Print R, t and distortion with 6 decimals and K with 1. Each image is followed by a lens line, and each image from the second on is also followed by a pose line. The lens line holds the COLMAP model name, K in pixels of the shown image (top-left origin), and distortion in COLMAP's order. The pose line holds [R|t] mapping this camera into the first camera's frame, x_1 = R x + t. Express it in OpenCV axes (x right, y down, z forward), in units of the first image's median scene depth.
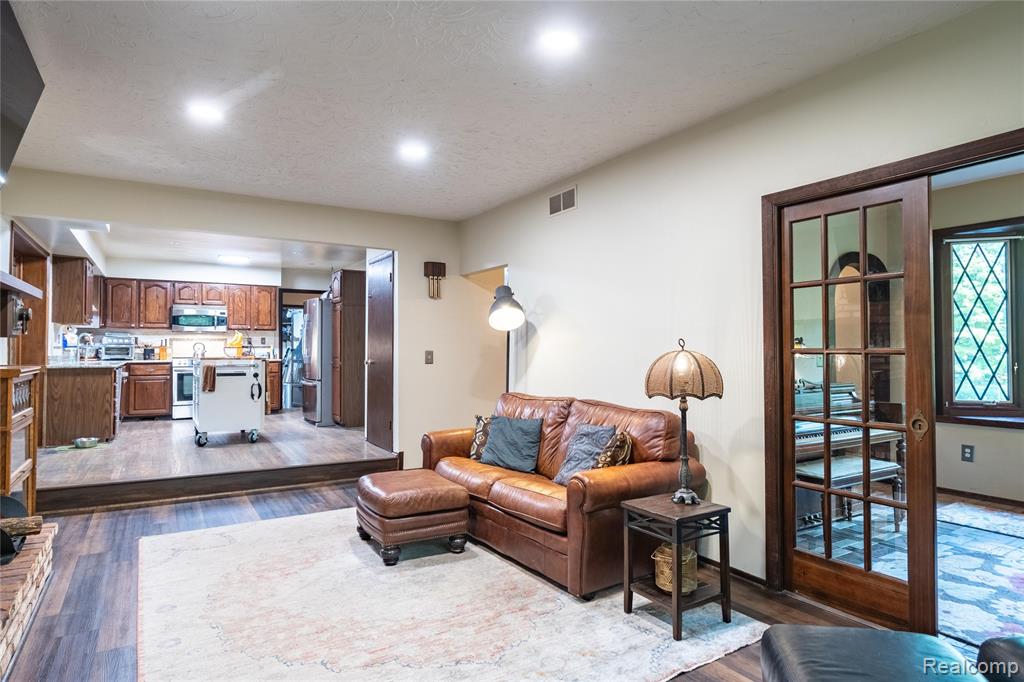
lens RADIAL K [[590.2, 0, 512.6], [0, 590.2, 334.9], [0, 0, 1]] dist [-0.001217, -0.003370]
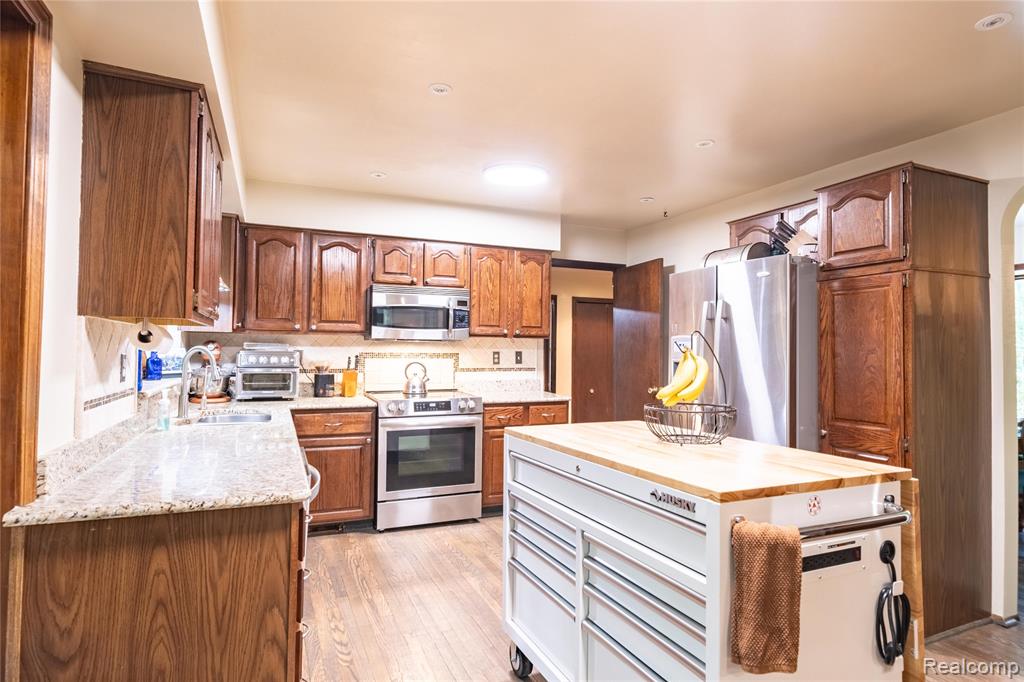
lens RADIAL K [[560.8, 0, 511.5], [0, 560.8, 337.1], [0, 0, 1]] dist [-0.001010, -0.001958]
pose [[0.990569, 0.008879, -0.136724, -0.413319], [-0.008887, 0.999960, 0.000555, -0.009447], [0.136723, 0.000665, 0.990609, 0.579565]]
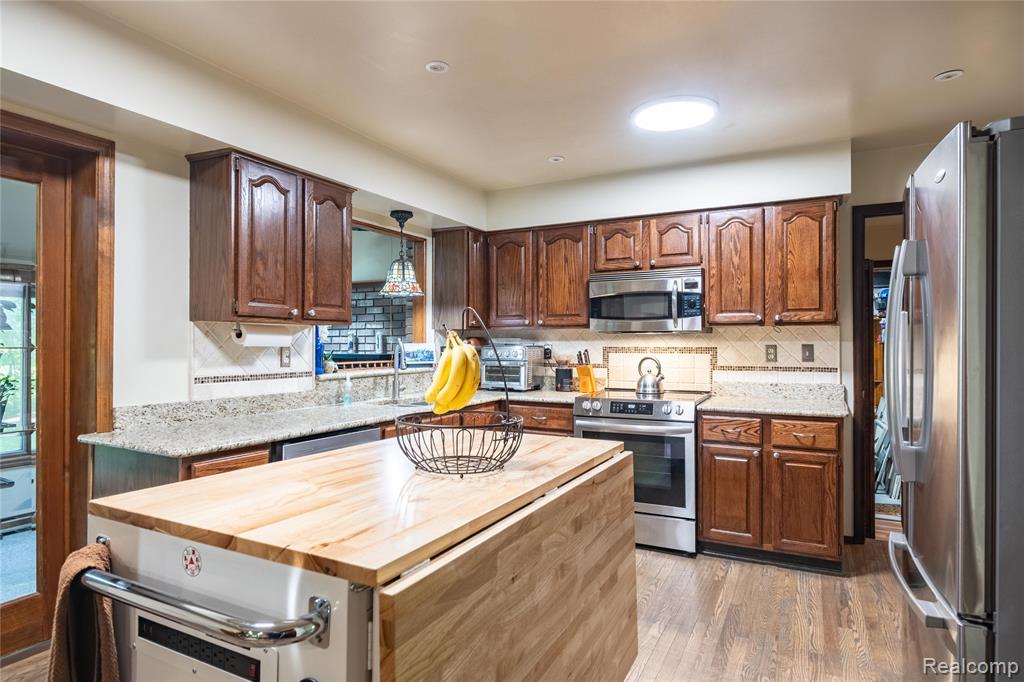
lens RADIAL K [[582.0, 0, 507.3], [0, 582.0, 342.0], [0, 0, 1]] dist [-0.005190, -0.001065]
pose [[0.512518, -0.000782, -0.858676, -0.232236], [0.017403, 0.999804, 0.009477, -0.004308], [0.858500, -0.019800, 0.512431, 0.737454]]
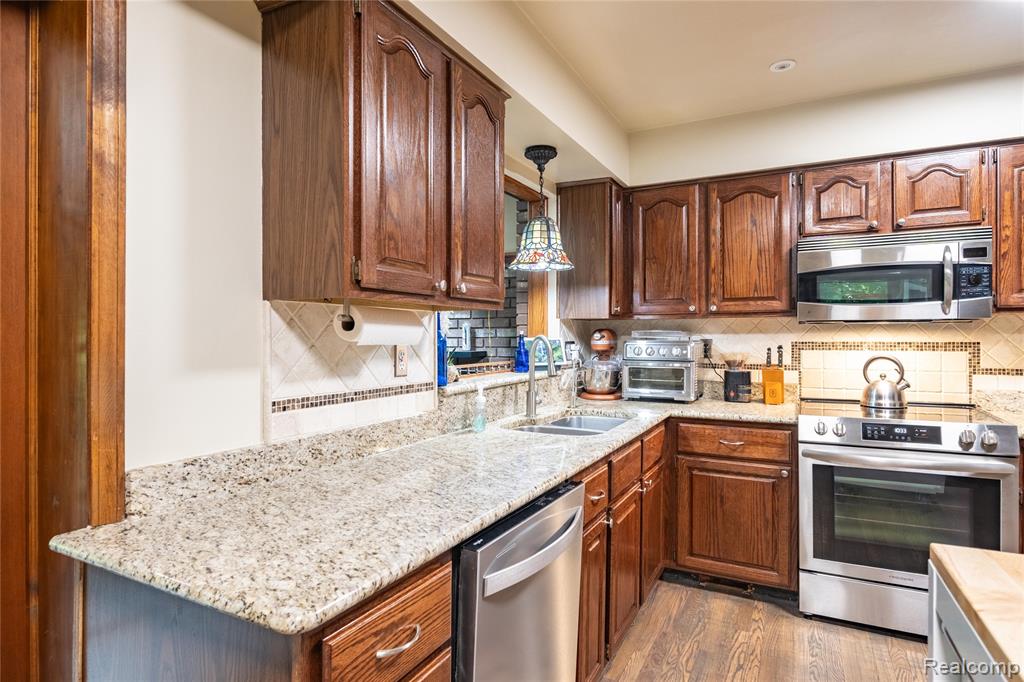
lens RADIAL K [[560.8, 0, 511.5], [0, 560.8, 337.1], [0, 0, 1]] dist [-0.001010, -0.001958]
pose [[0.518335, 0.001275, -0.855176, -0.407046], [0.020059, 0.999706, 0.013648, -0.005337], [0.854942, -0.024228, 0.518157, 0.727453]]
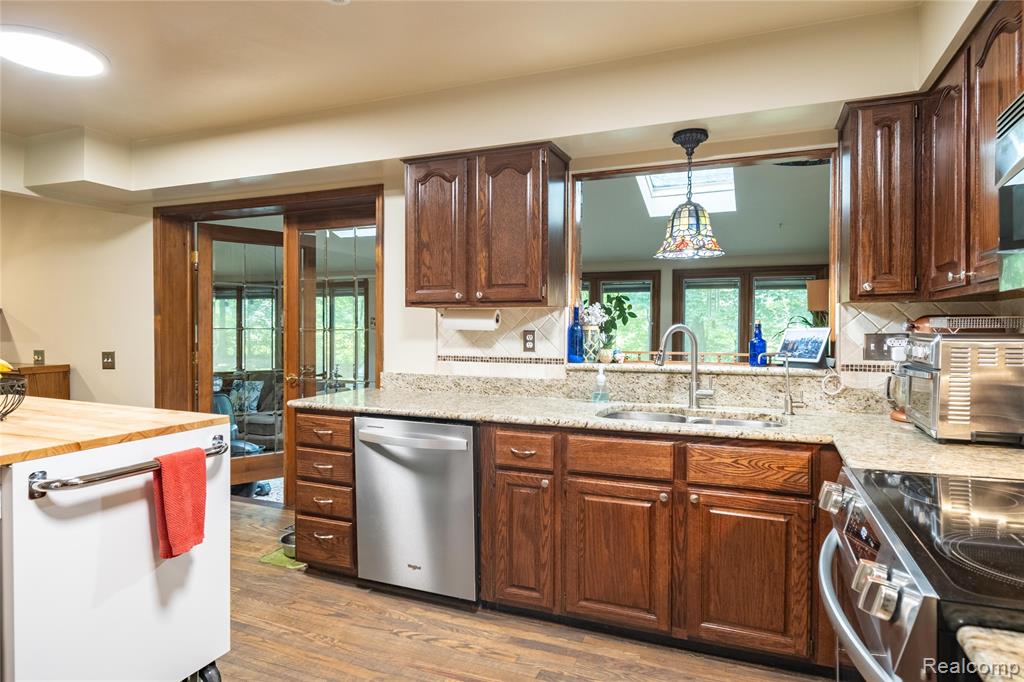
lens RADIAL K [[583.5, 0, 509.5], [0, 583.5, 332.1], [0, 0, 1]] dist [-0.001784, -0.001762]
pose [[-0.807361, 0.003779, -0.590045, -0.403192], [0.012057, 0.999876, -0.010094, 0.004204], [0.589934, -0.015263, -0.807307, 1.086038]]
